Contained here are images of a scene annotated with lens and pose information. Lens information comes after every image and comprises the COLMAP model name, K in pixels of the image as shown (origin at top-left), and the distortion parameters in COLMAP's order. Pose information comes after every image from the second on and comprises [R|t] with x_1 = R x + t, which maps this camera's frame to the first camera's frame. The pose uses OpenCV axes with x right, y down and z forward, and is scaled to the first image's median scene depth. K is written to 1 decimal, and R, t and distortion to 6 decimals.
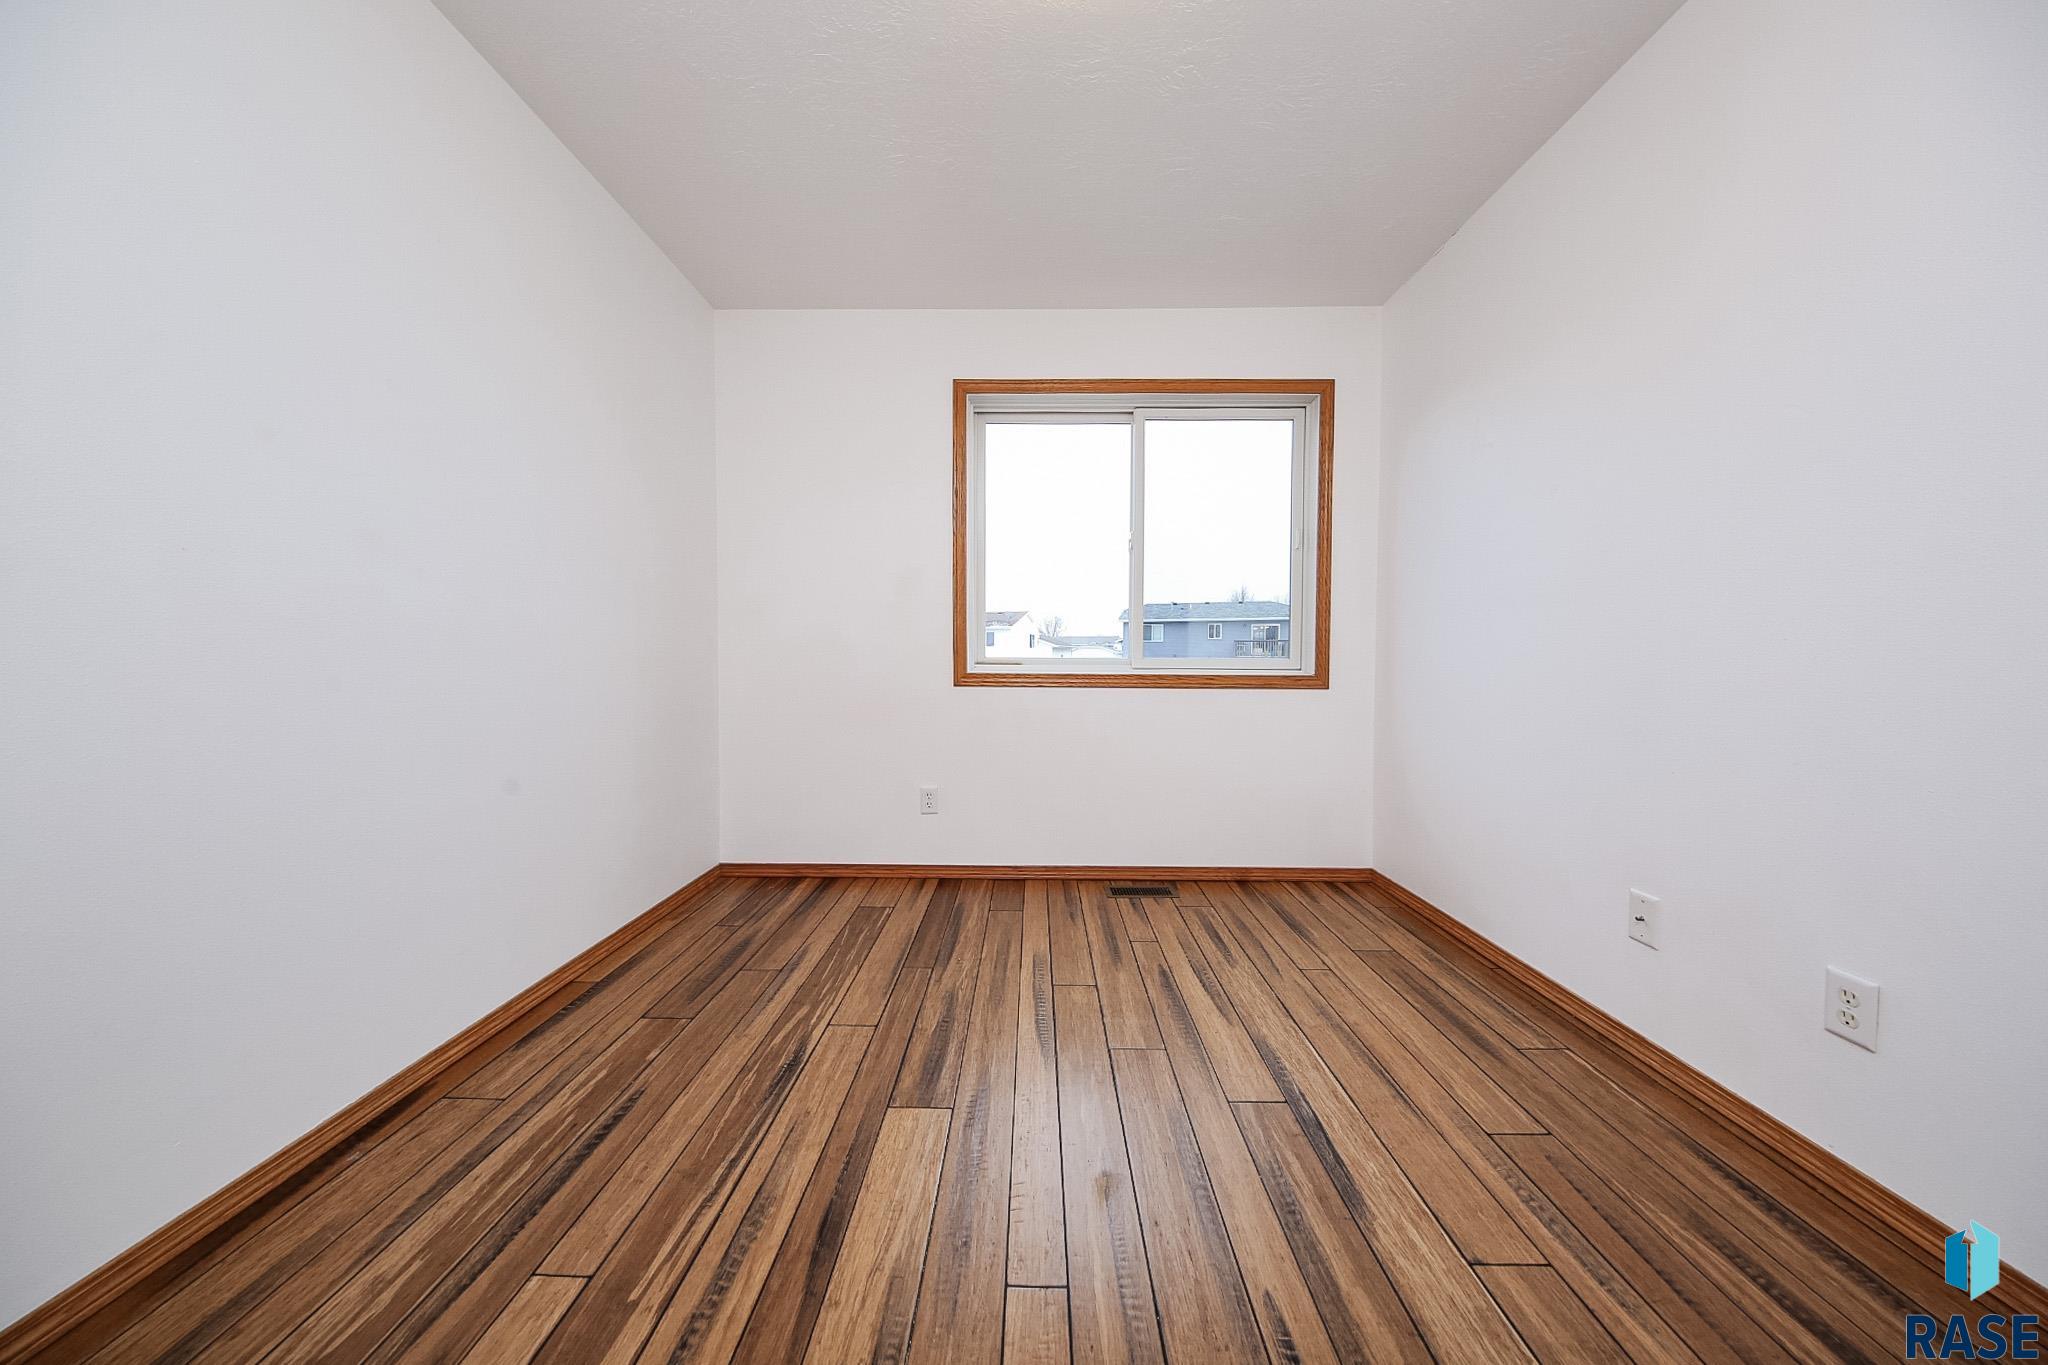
lens RADIAL K [[651.7, 0, 1024.0], [0, 651.7, 682.5], [0, 0, 1]] dist [0.001259, -0.005217]
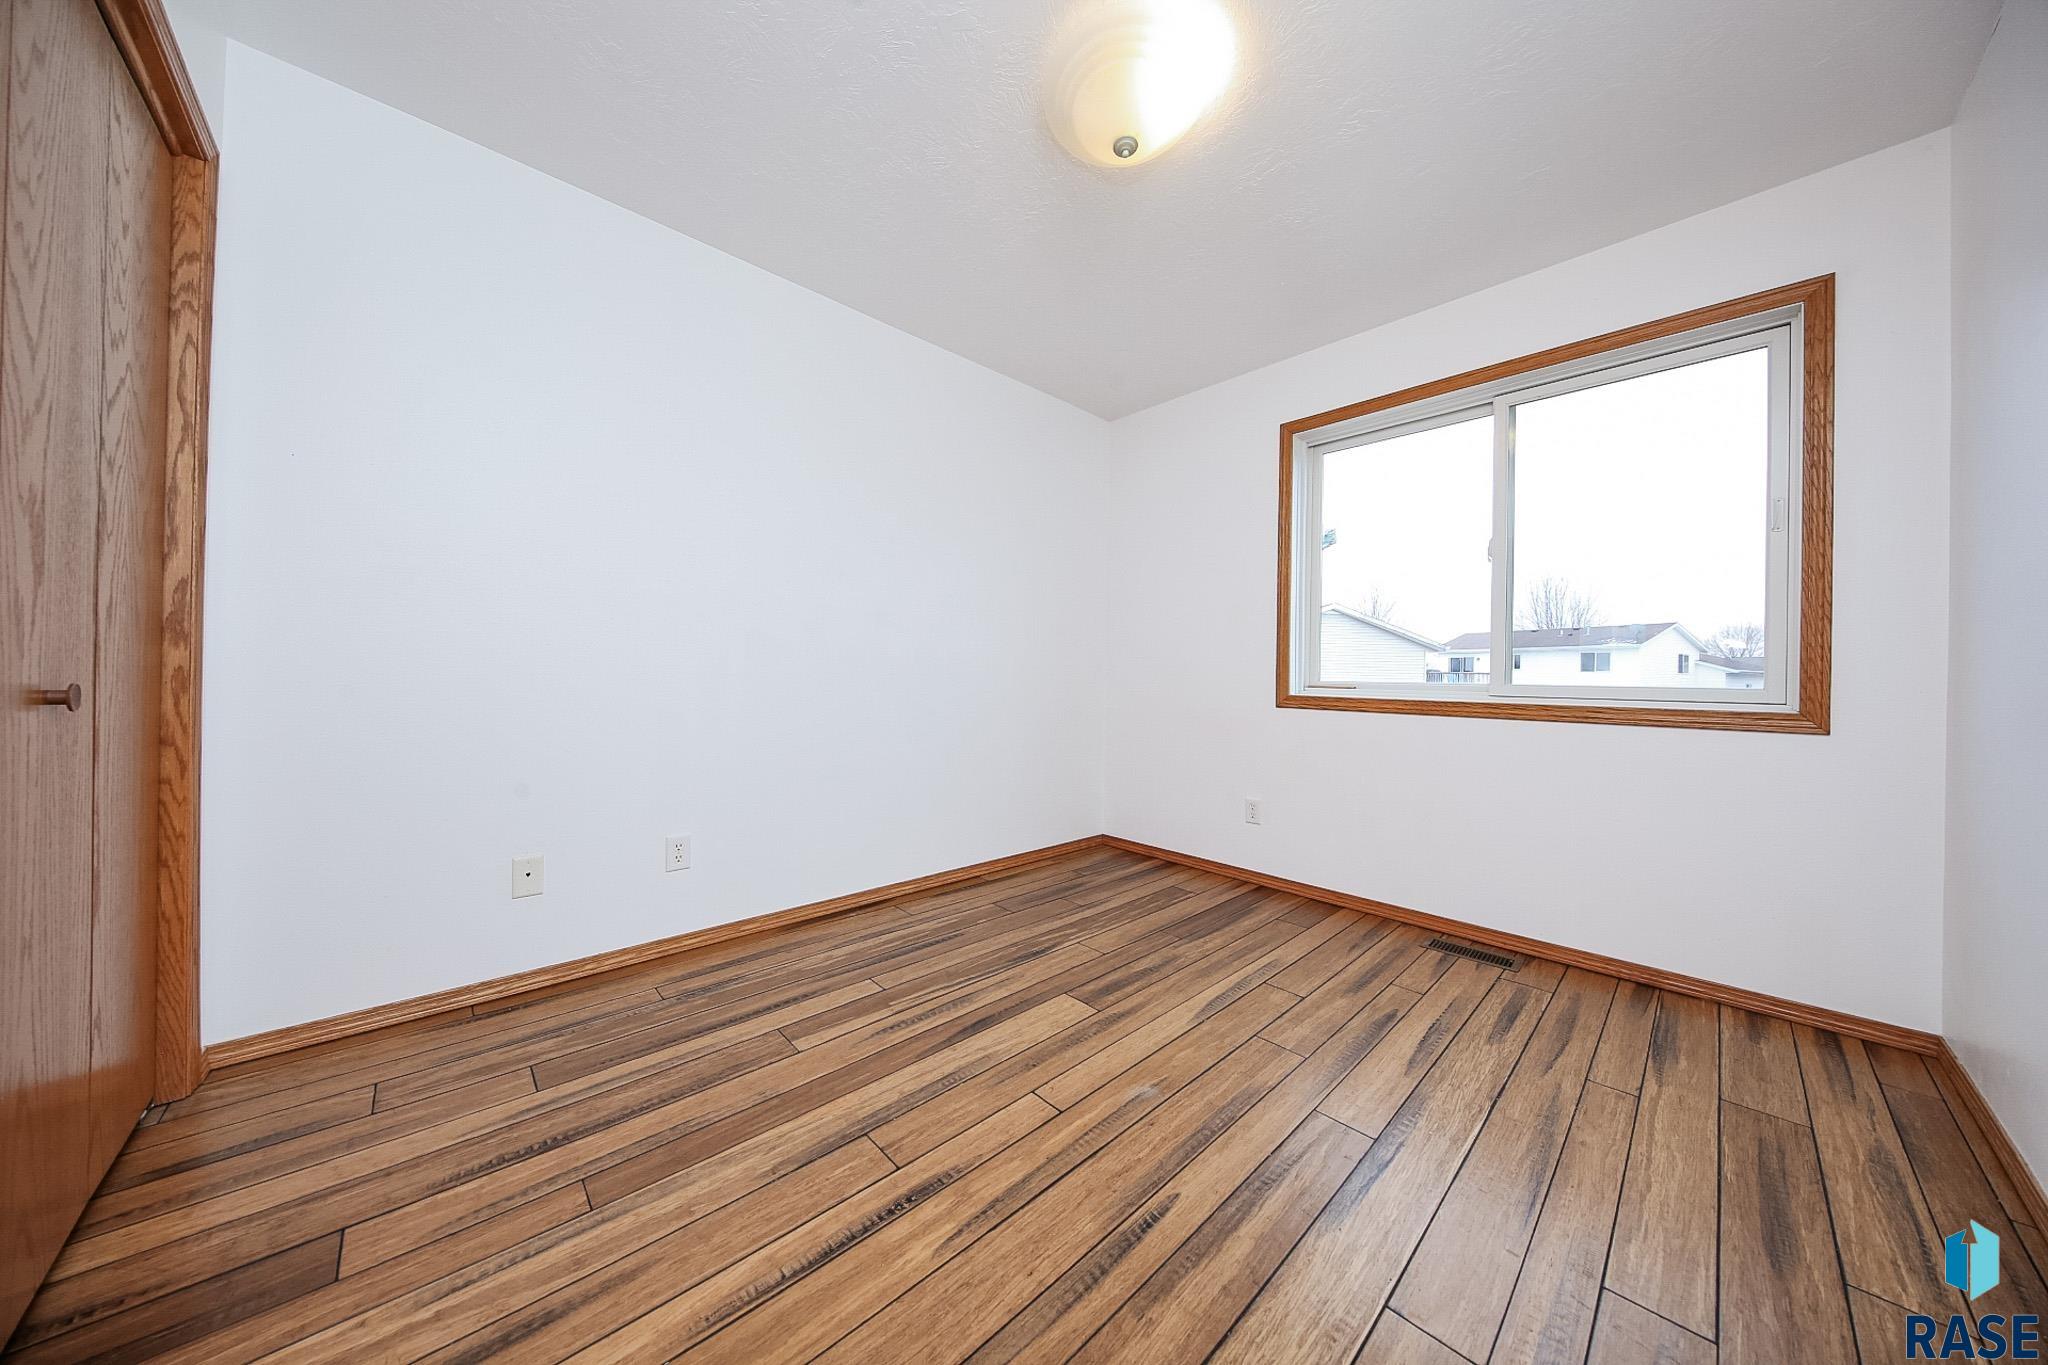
lens RADIAL K [[647.5, 0, 1024.0], [0, 647.5, 682.5], [0, 0, 1]] dist [0.000172, -0.005302]
pose [[0.692180, 0.015474, -0.721559, 0.525450], [-0.042379, 0.998917, -0.019231, 0.005522], [0.720480, 0.043890, 0.692086, -0.048488]]
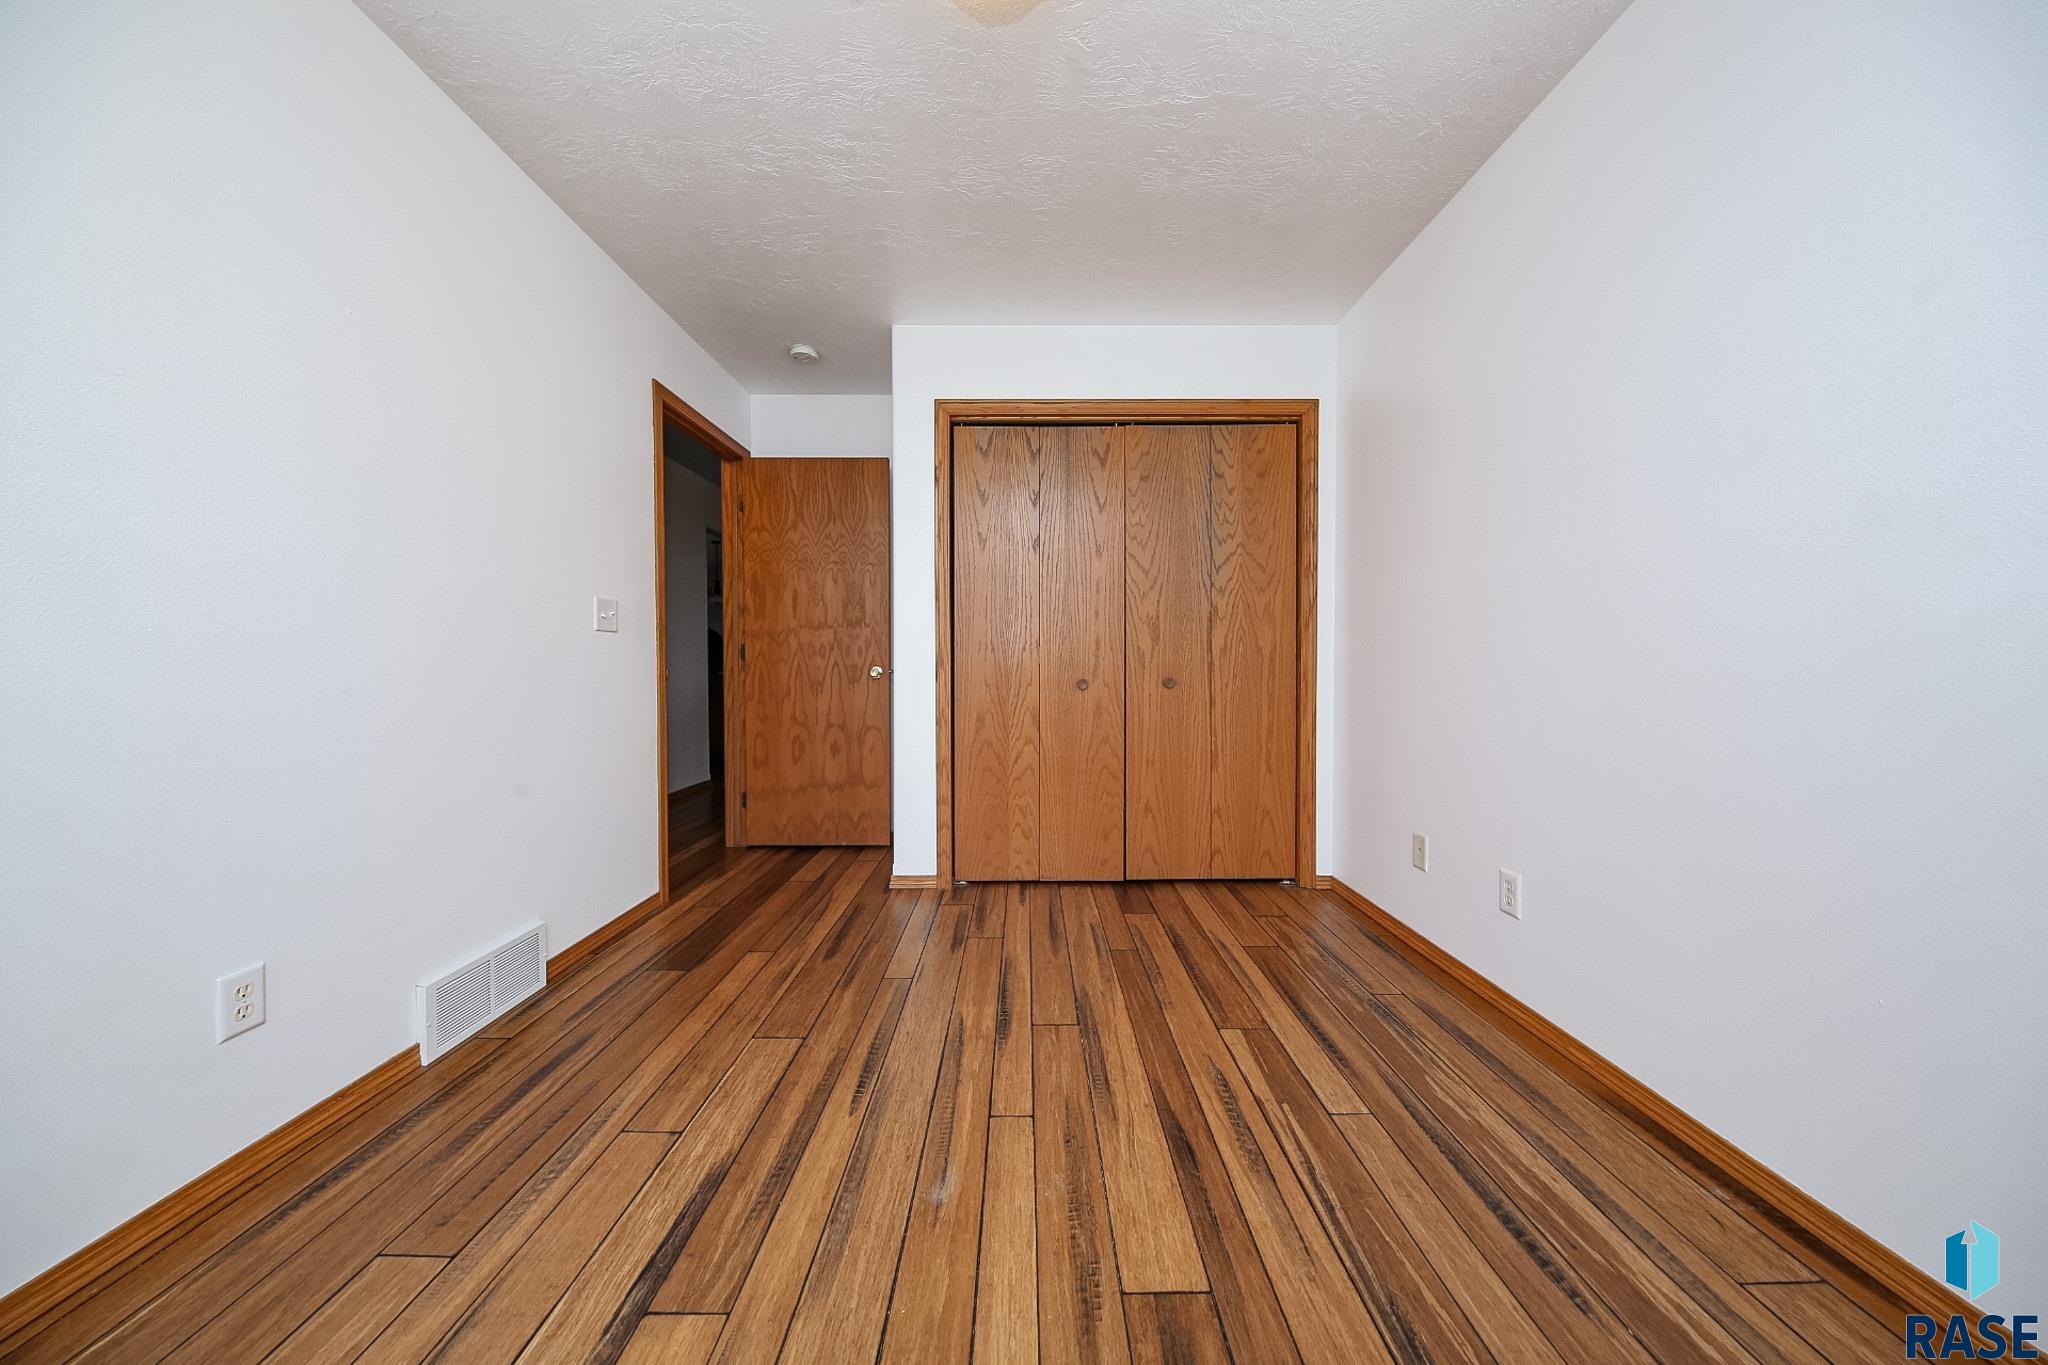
lens RADIAL K [[633.8, 0, 1021.2], [0, 633.8, 667.4], [0, 0, 1]] dist [-0.000170, -0.004776]
pose [[-0.999884, -0.001935, -0.015129, 0.010952], [-0.002521, 0.999242, 0.038845, -0.051623], [0.015043, 0.038879, -0.999131, 1.195246]]
